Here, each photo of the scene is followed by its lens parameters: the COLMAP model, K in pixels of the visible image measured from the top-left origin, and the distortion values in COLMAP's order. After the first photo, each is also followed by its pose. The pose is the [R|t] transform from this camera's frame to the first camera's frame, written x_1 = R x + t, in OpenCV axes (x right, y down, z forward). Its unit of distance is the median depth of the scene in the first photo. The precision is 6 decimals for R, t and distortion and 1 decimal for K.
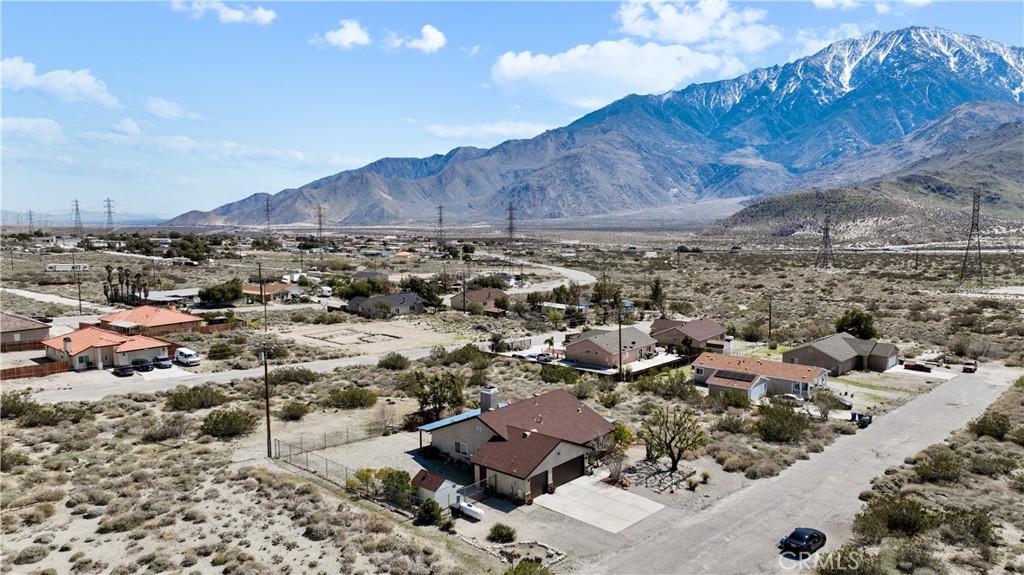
lens RADIAL K [[716.5, 0, 513.0], [0, 716.5, 286.0], [0, 0, 1]] dist [0.014392, 0.006658]
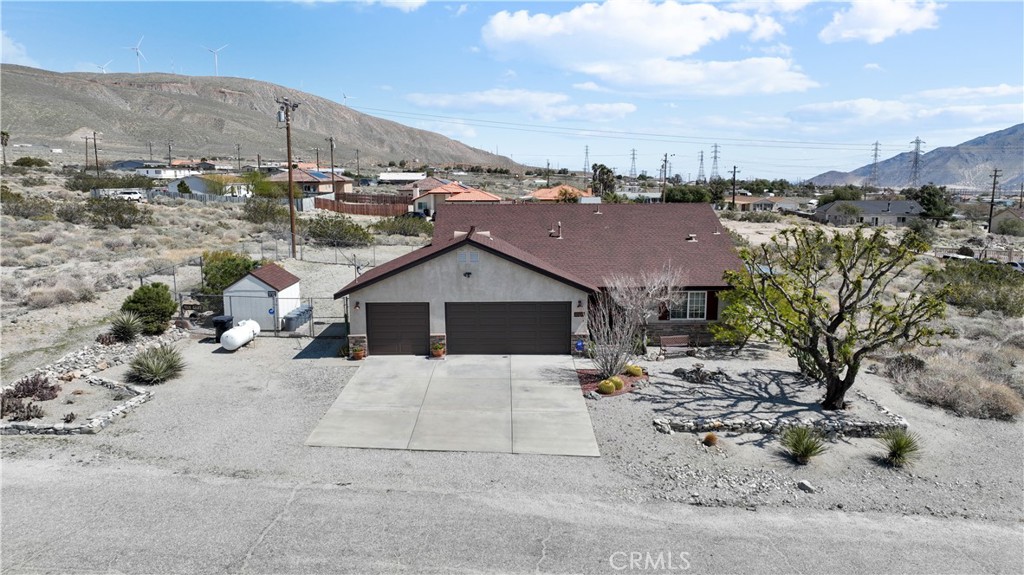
lens RADIAL K [[716.5, 0, 513.3], [0, 716.5, 290.3], [0, 0, 1]] dist [0.014392, 0.006658]
pose [[0.675599, 0.125711, -0.726472, 0.365715], [-0.082484, 0.992058, 0.094961, 0.186548], [0.732640, -0.004234, 0.680603, 0.680828]]
